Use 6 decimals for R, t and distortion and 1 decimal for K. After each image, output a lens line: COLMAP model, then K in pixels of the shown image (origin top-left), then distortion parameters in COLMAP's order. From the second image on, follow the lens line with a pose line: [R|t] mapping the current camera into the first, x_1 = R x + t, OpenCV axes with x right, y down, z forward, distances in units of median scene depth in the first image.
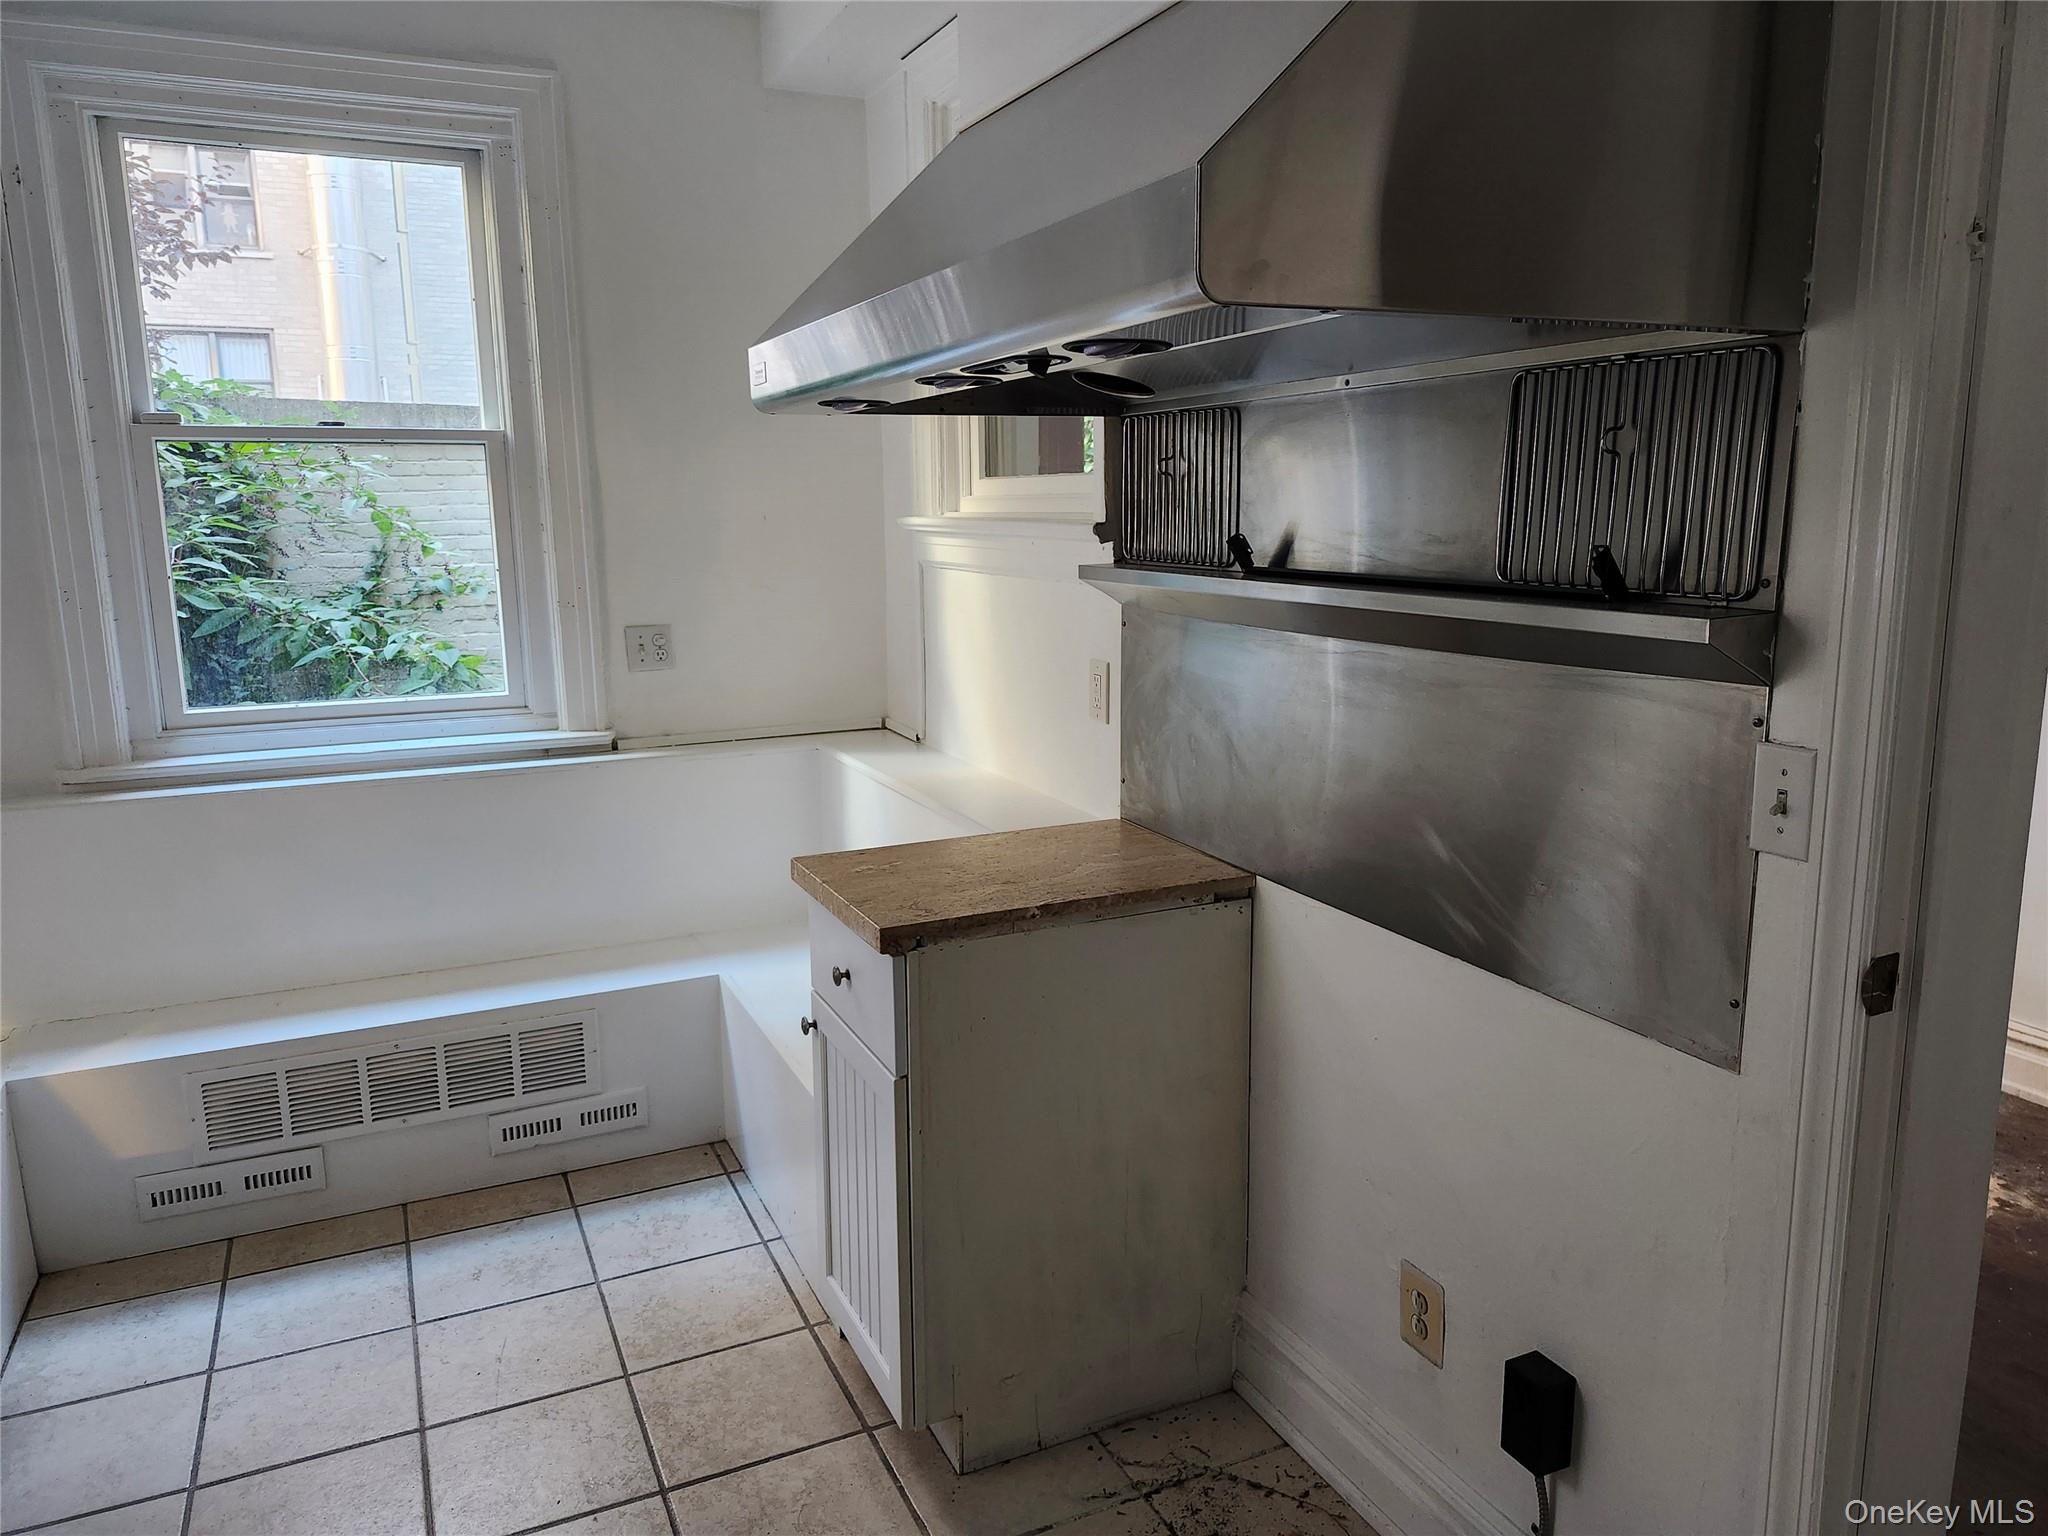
lens RADIAL K [[1401.2, 0, 1026.7], [0, 1401.2, 772.2], [0, 0, 1]] dist [0.009145, -0.000239]
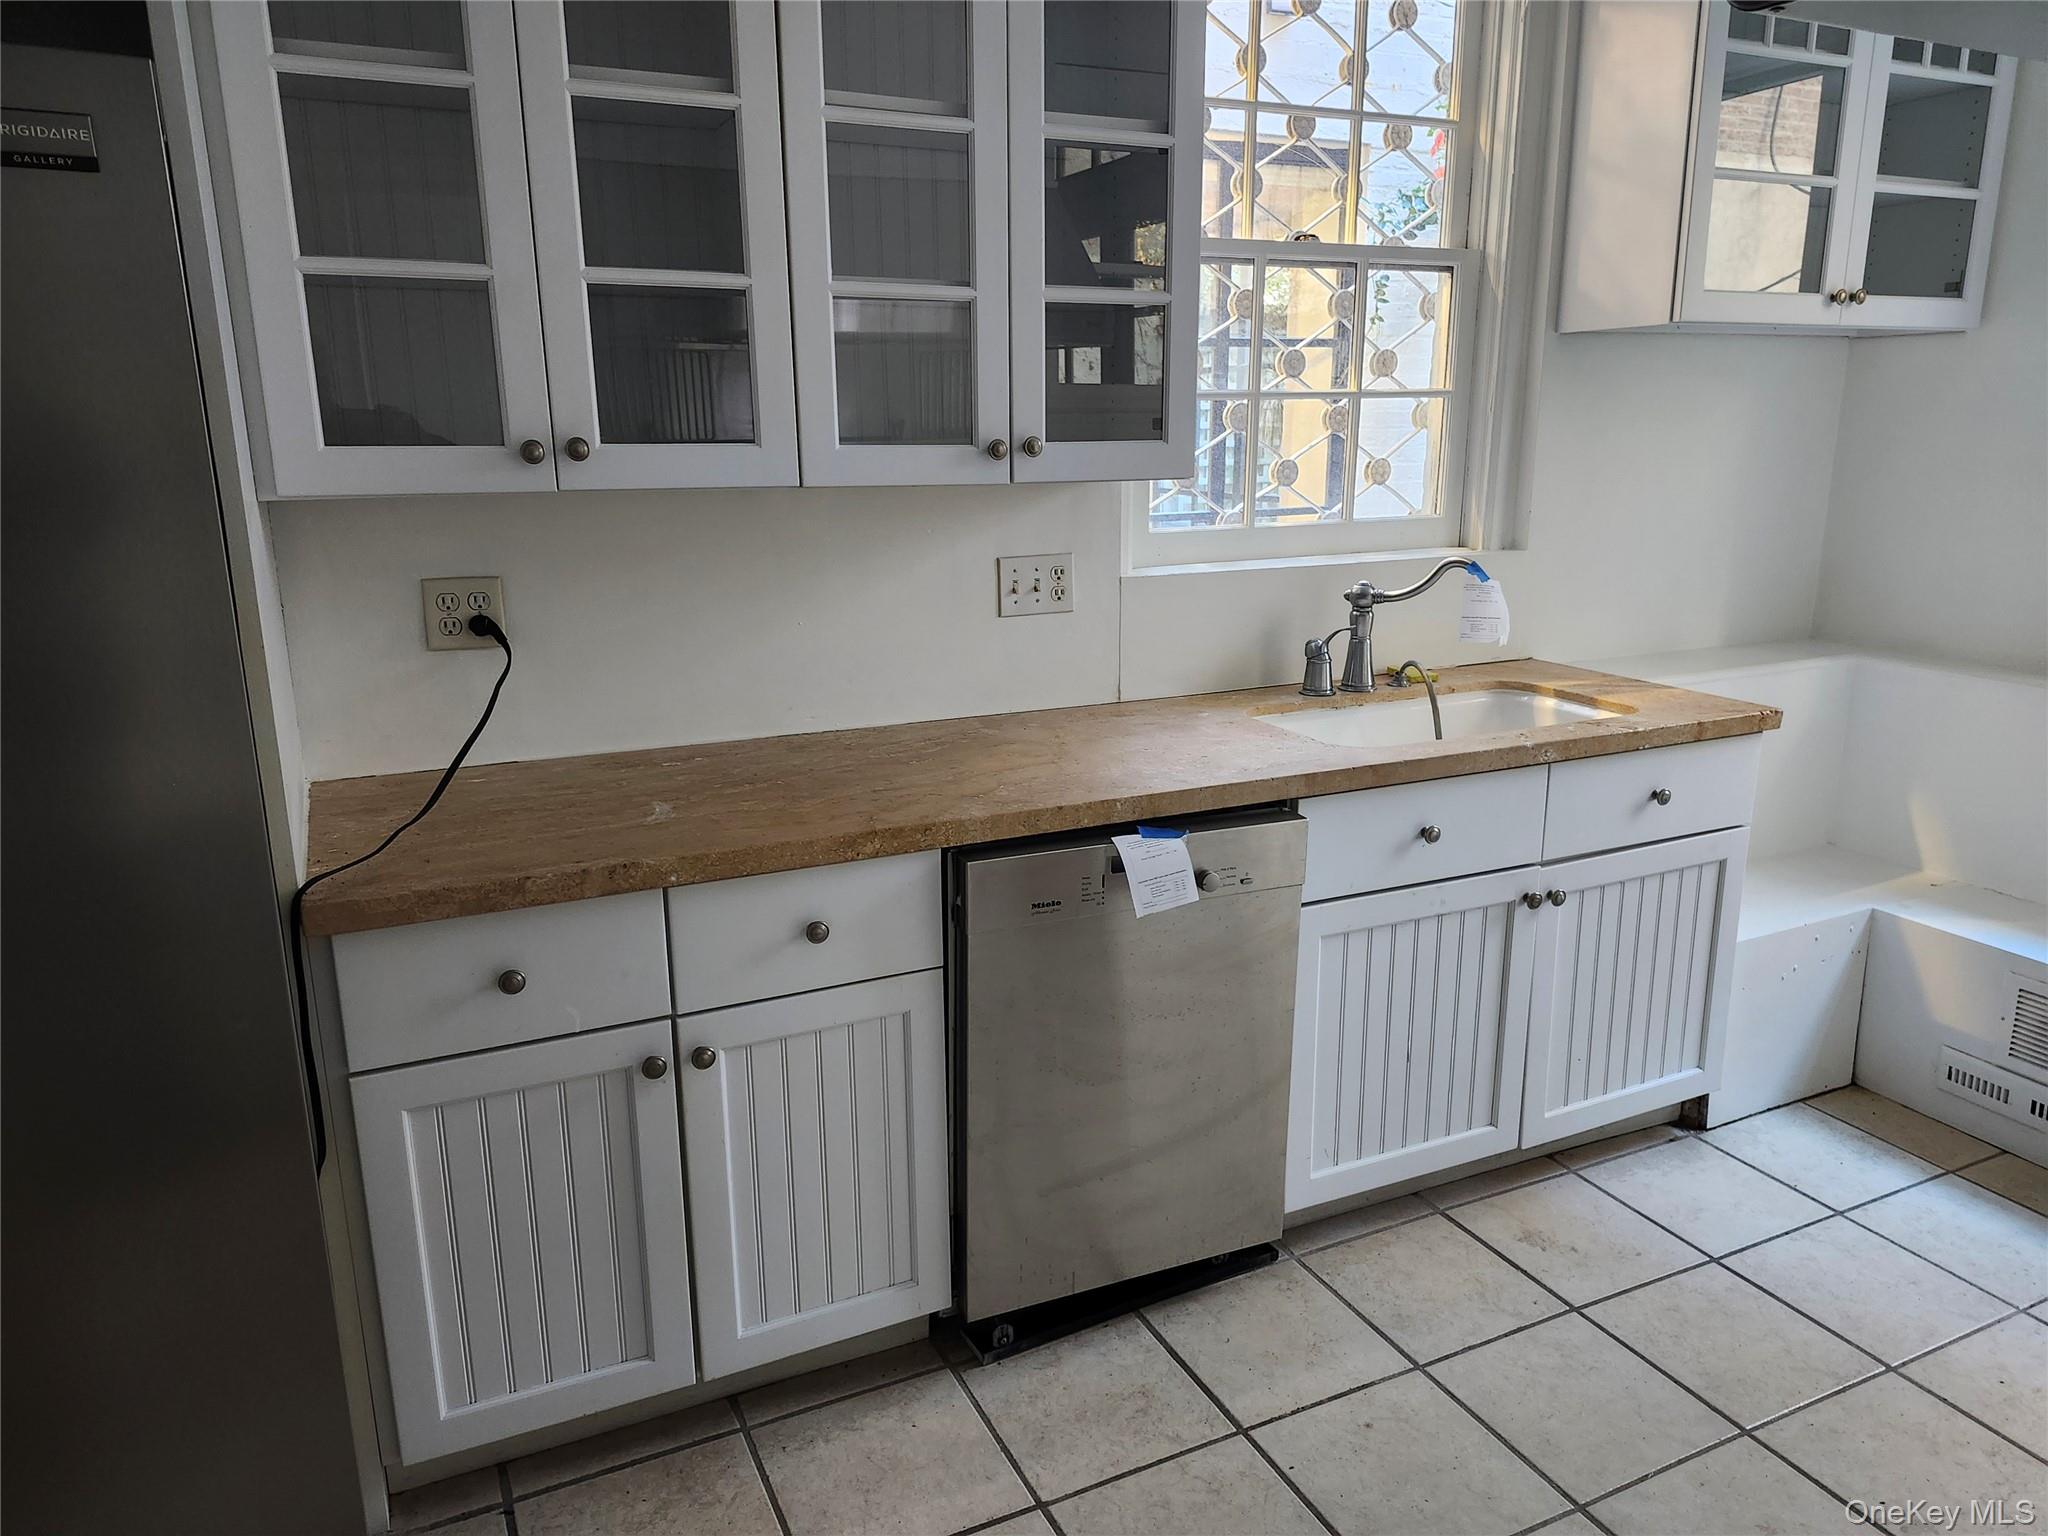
lens RADIAL K [[1401.2, 0, 1026.1], [0, 1401.2, 773.0], [0, 0, 1]] dist [0.009145, -0.000239]
pose [[0.000651, 0.257682, -0.966230, 0.322490], [-0.174173, 0.951490, 0.253634, -0.049362], [0.984715, 0.168126, 0.045500, 0.250854]]
